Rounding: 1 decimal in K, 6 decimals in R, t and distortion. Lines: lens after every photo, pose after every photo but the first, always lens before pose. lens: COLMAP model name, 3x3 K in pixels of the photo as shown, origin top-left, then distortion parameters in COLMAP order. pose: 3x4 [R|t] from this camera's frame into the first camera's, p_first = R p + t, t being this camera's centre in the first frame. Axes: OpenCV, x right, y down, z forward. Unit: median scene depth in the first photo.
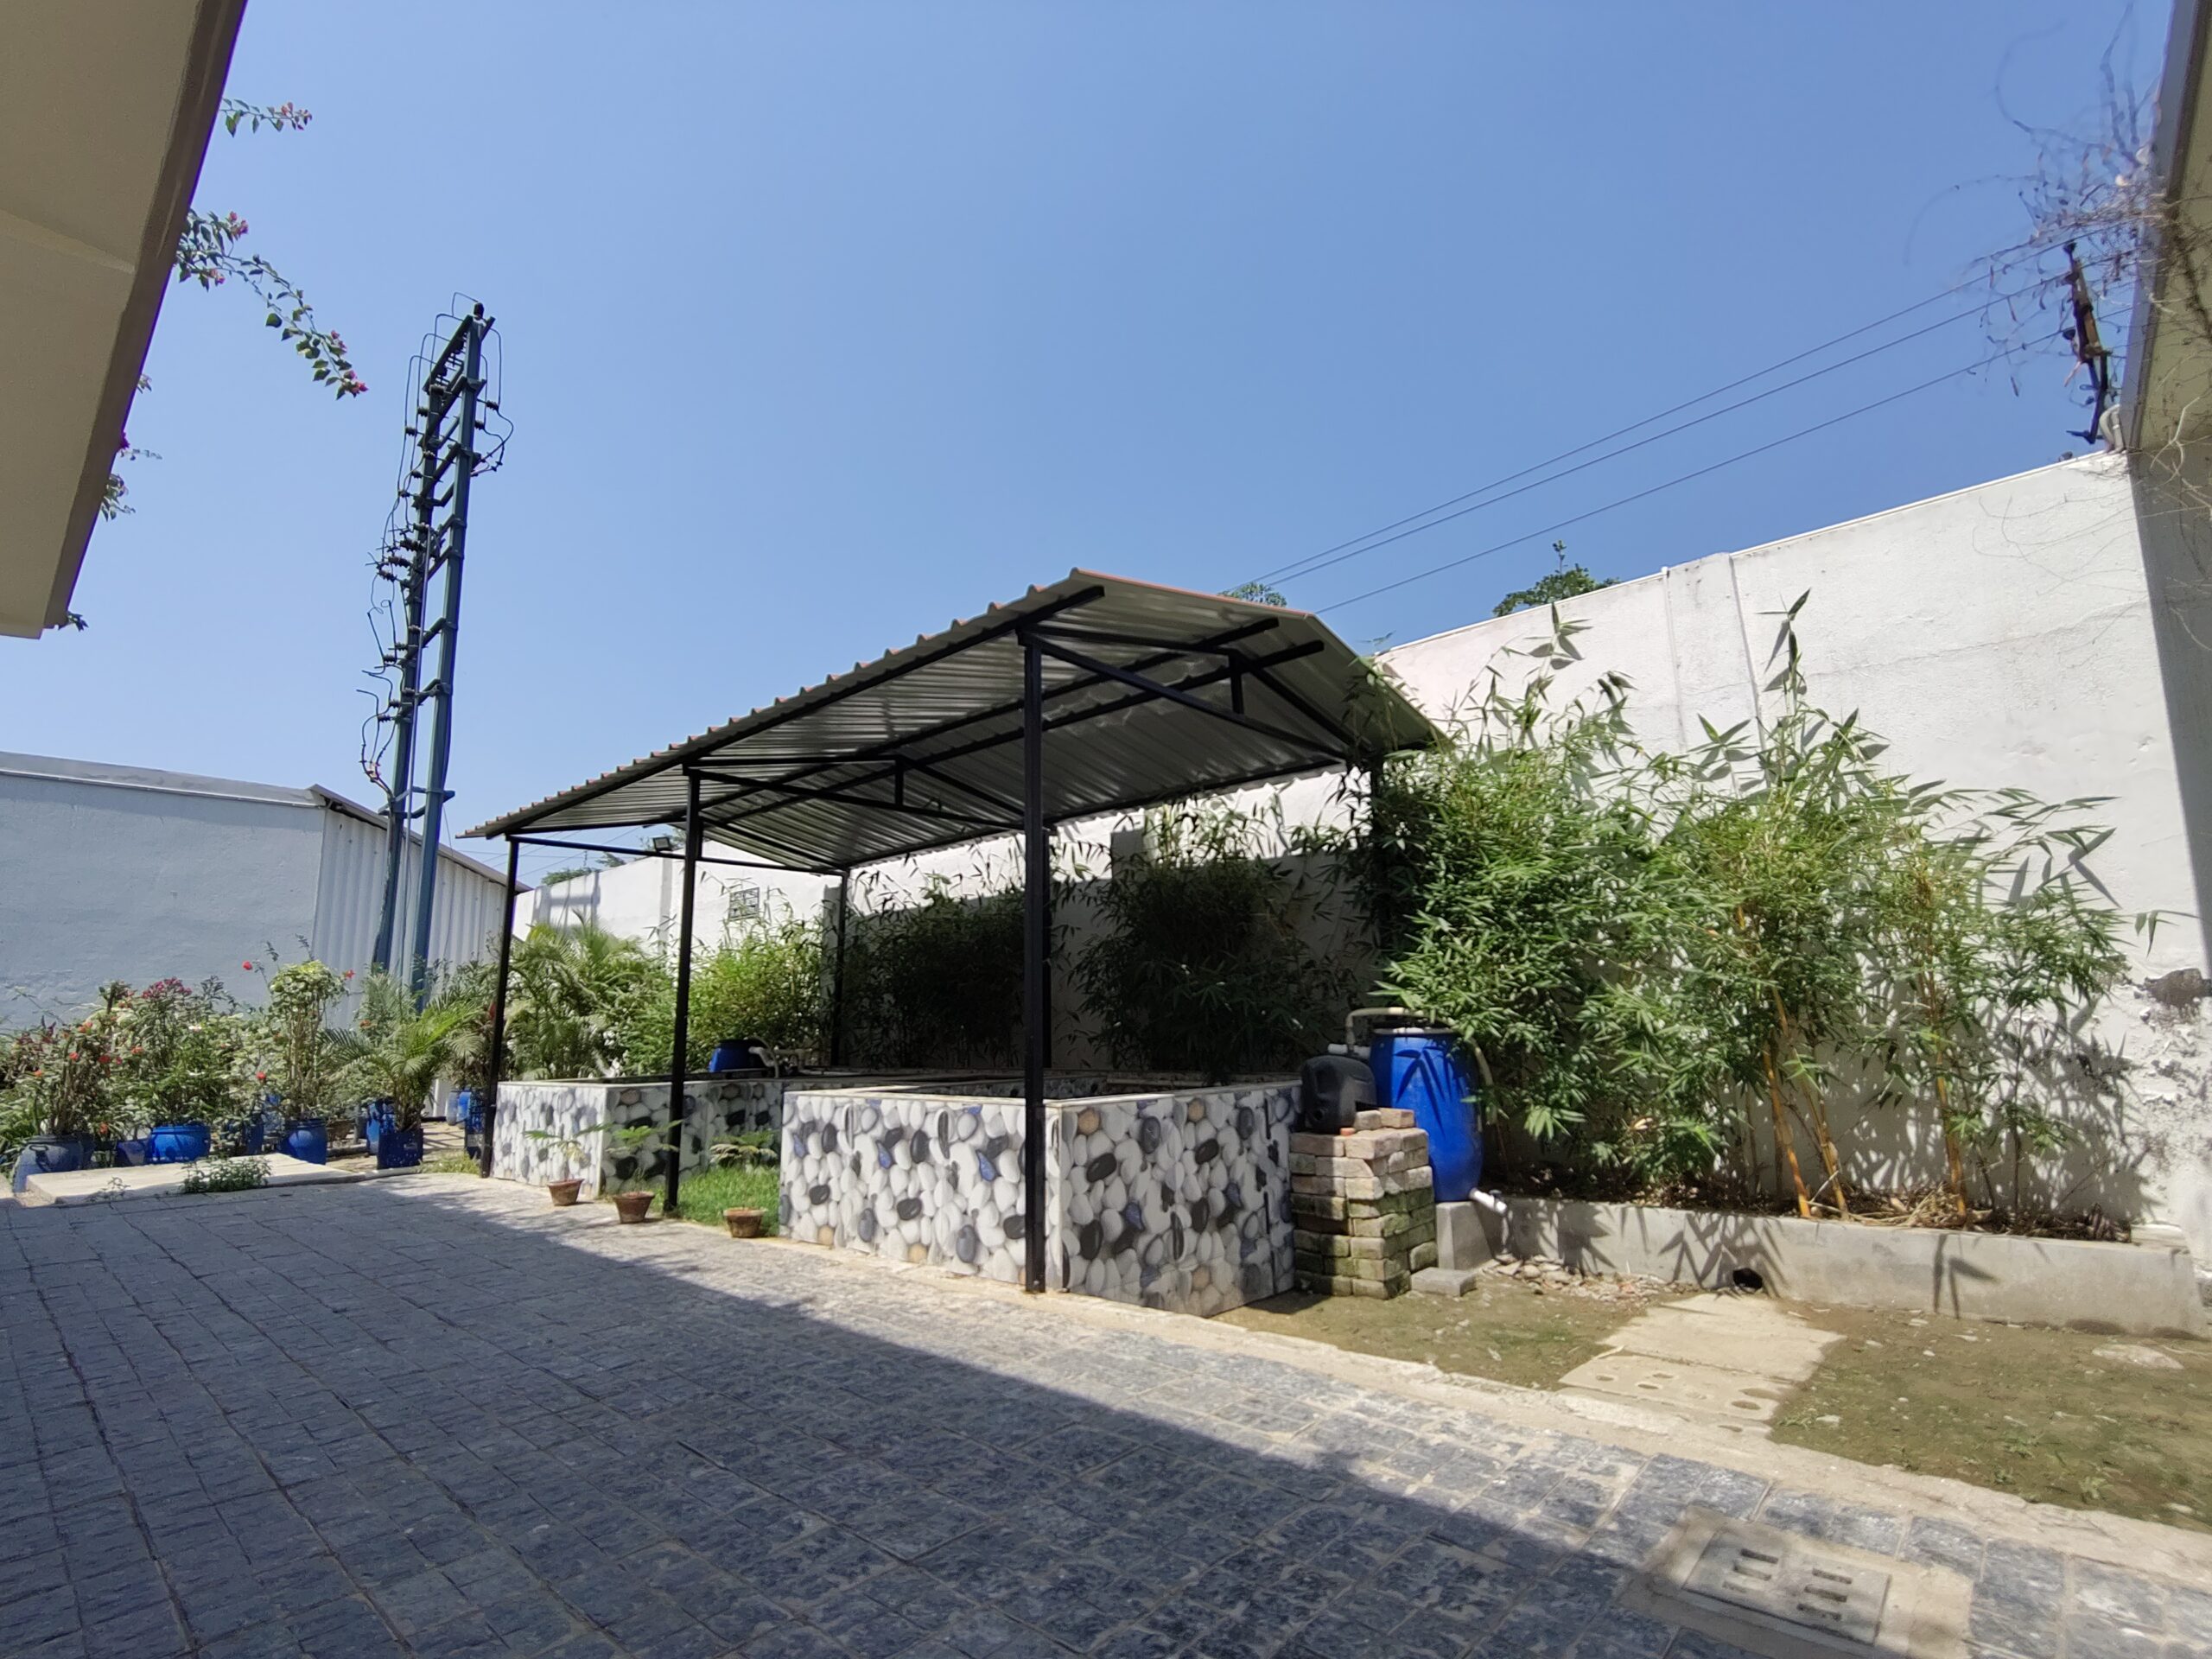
lens RADIAL K [[1029.0, 0, 1110.3], [0, 1029.0, 833.6], [0, 0, 1]] dist [-0.000957, 0.001470]
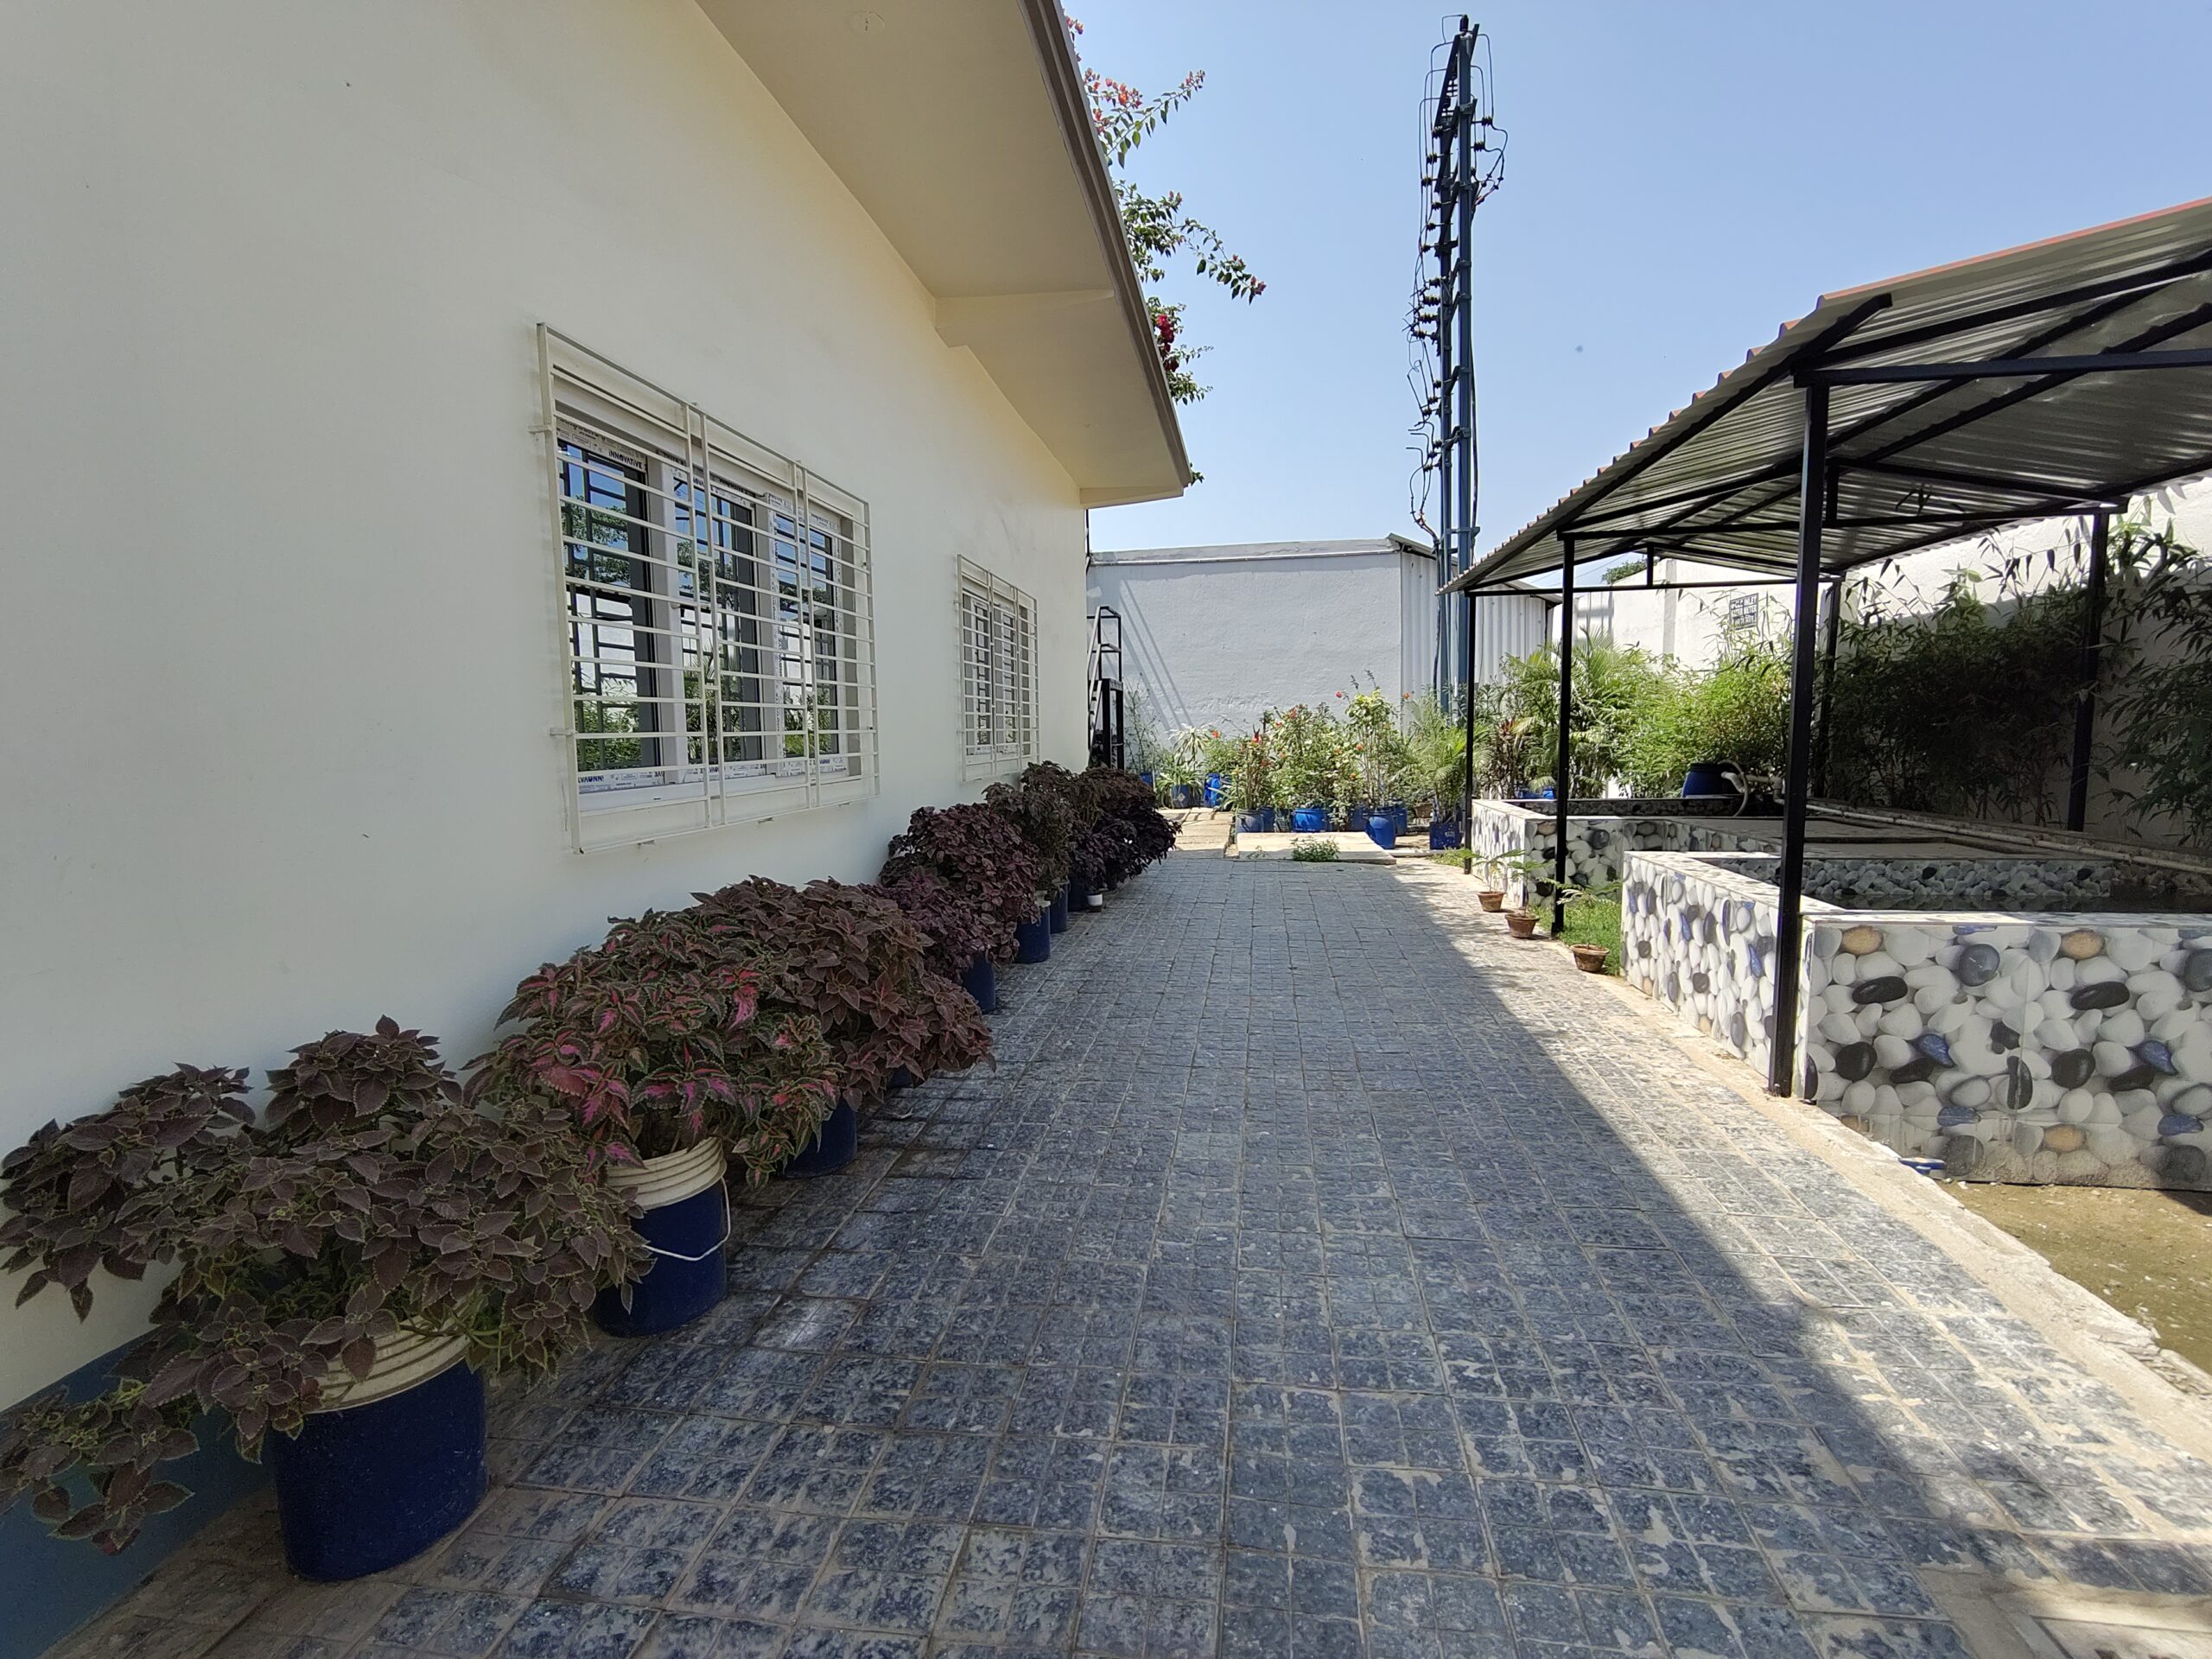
lens RADIAL K [[1029.0, 0, 1110.3], [0, 1029.0, 833.6], [0, 0, 1]] dist [-0.000957, 0.001470]
pose [[0.552983, 0.096995, -0.827527, 0.324757], [0.163187, 0.961357, 0.221728, -0.108637], [0.817055, -0.257653, 0.515786, 0.017974]]
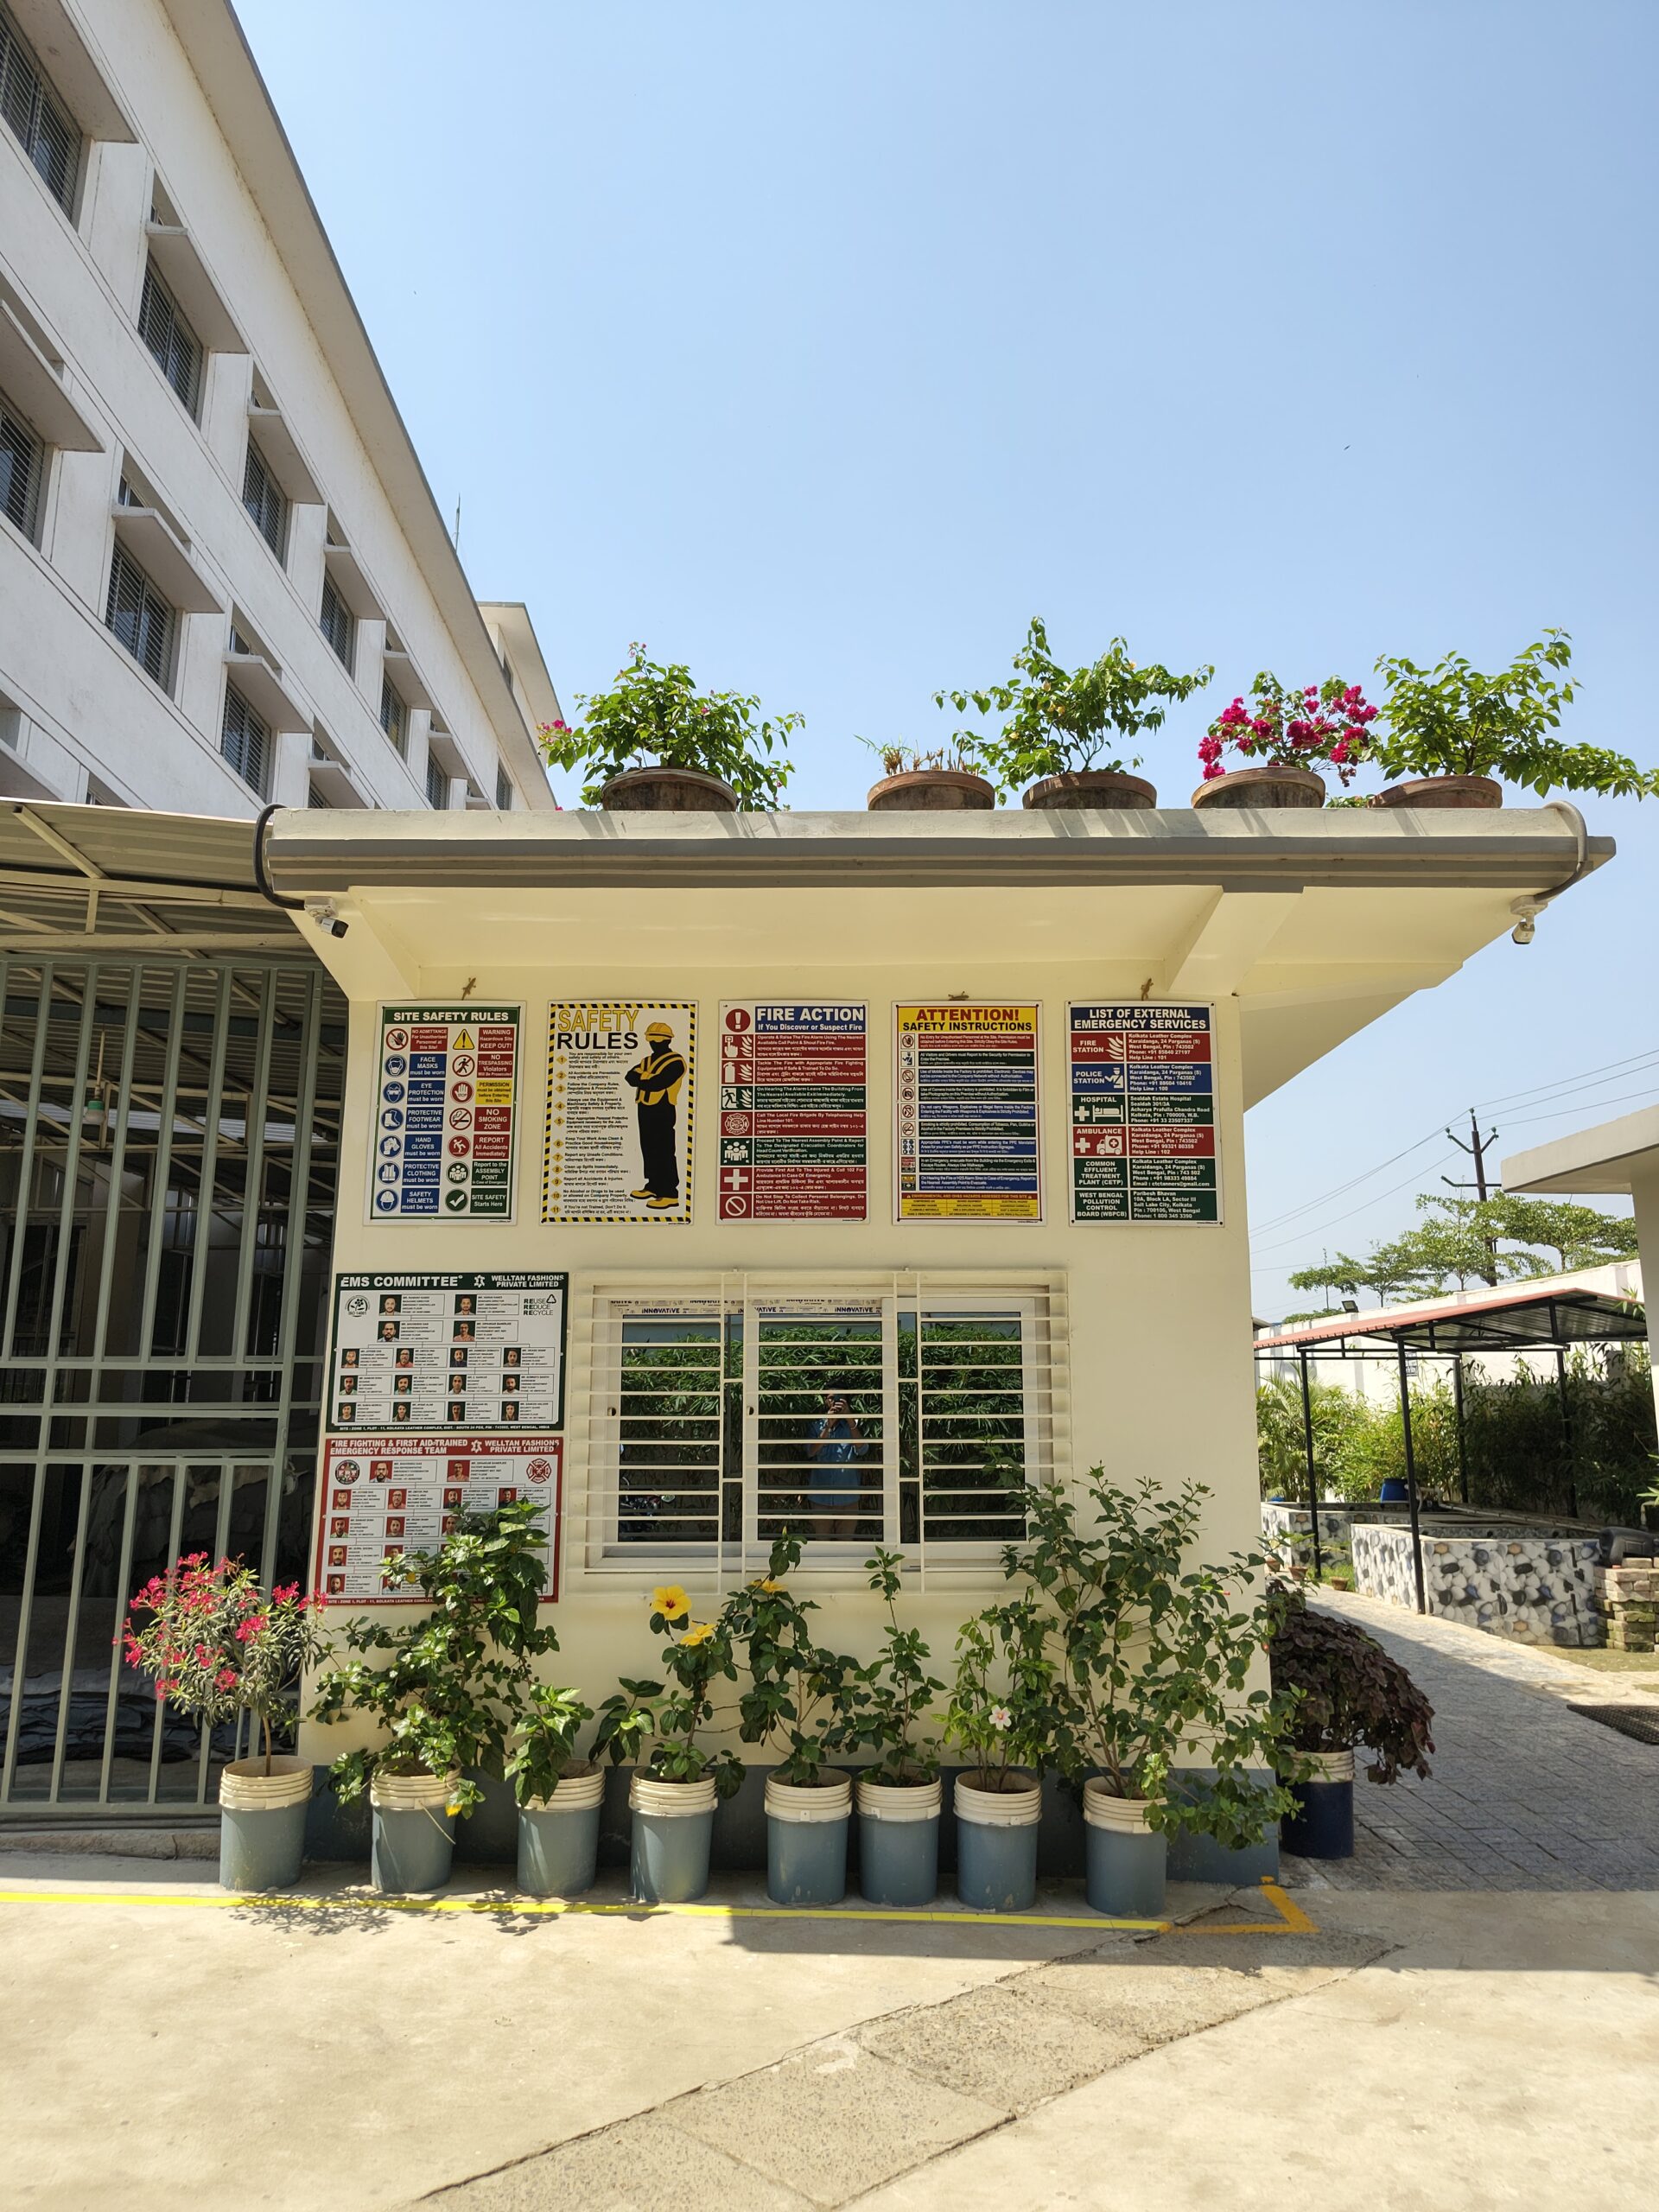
lens RADIAL K [[1518.4, 0, 829.5], [0, 1518.4, 1106.0], [0, 0, 1]] dist [0.049385, -0.056812]
pose [[0.679126, -0.125889, -0.723146, 1.587246], [0.128770, 0.990338, -0.051471, -0.683392], [0.722638, -0.058164, 0.688775, -2.239804]]
